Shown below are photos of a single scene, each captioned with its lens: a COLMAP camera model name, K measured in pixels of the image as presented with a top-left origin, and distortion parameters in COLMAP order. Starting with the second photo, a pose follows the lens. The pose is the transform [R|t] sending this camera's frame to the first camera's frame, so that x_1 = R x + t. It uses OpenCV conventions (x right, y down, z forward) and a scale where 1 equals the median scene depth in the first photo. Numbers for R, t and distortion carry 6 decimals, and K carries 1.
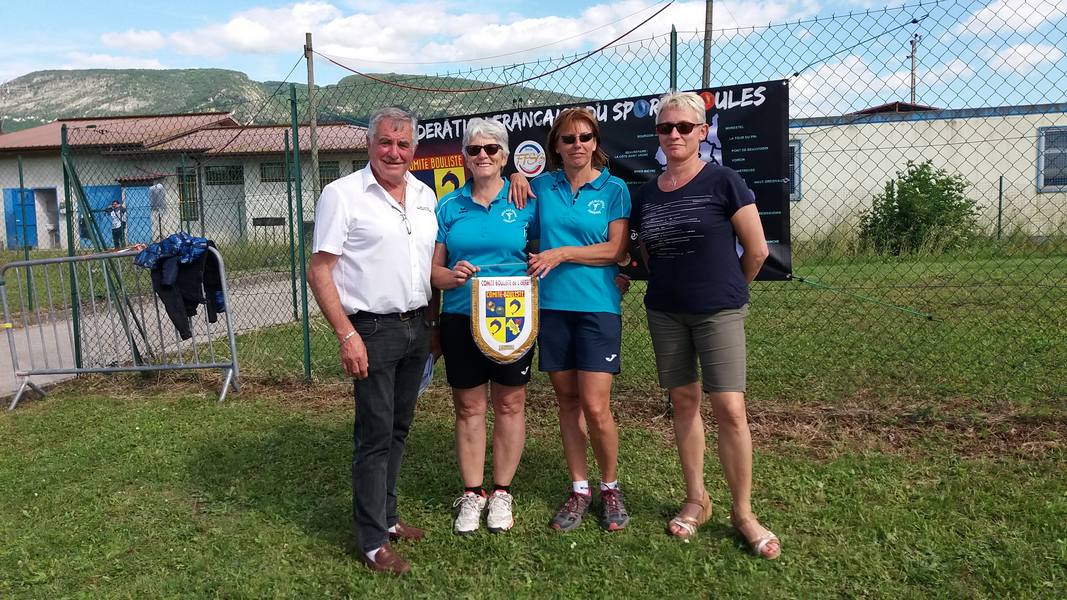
lens RADIAL K [[906.9, 0, 535.6], [0, 906.9, 311.9], [0, 0, 1]] dist [0.129416, -0.354251]
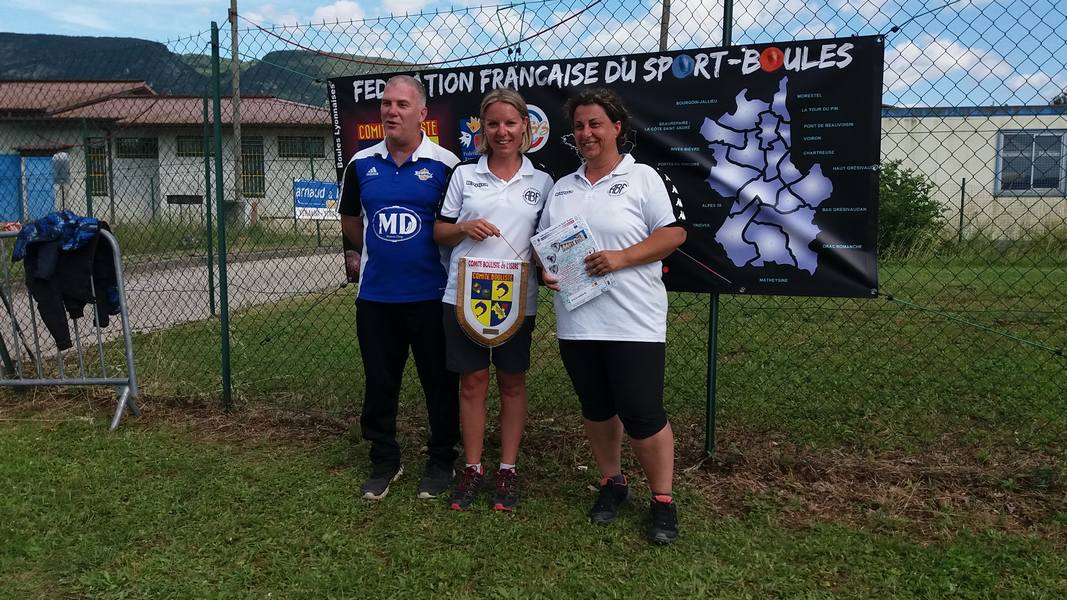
lens RADIAL K [[862.2, 0, 532.3], [0, 862.2, 310.0], [0, 0, 1]] dist [0.030896, -0.103607]
pose [[0.995154, 0.019549, 0.096363, -0.070771], [-0.021364, 0.999613, 0.017843, -0.028108], [-0.095977, -0.019815, 0.995186, 0.274356]]
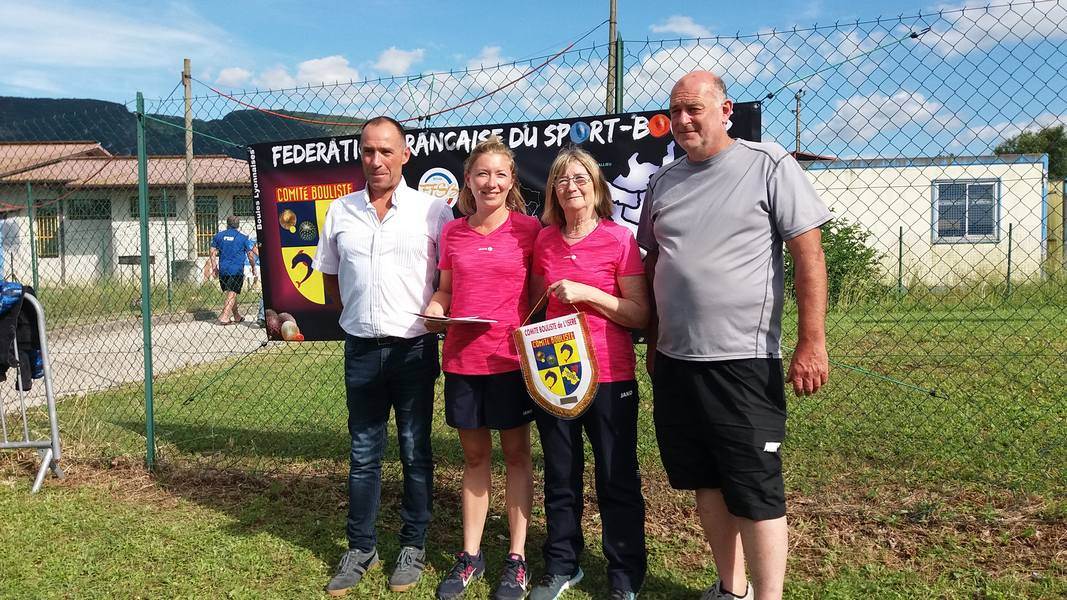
lens RADIAL K [[864.4, 0, 556.0], [0, 864.4, 303.9], [0, 0, 1]] dist [0.073971, -0.196429]
pose [[0.988878, 0.008724, 0.148475, -0.017509], [-0.000998, 0.998645, -0.052033, -0.028230], [-0.148727, 0.051306, 0.987546, 0.234277]]
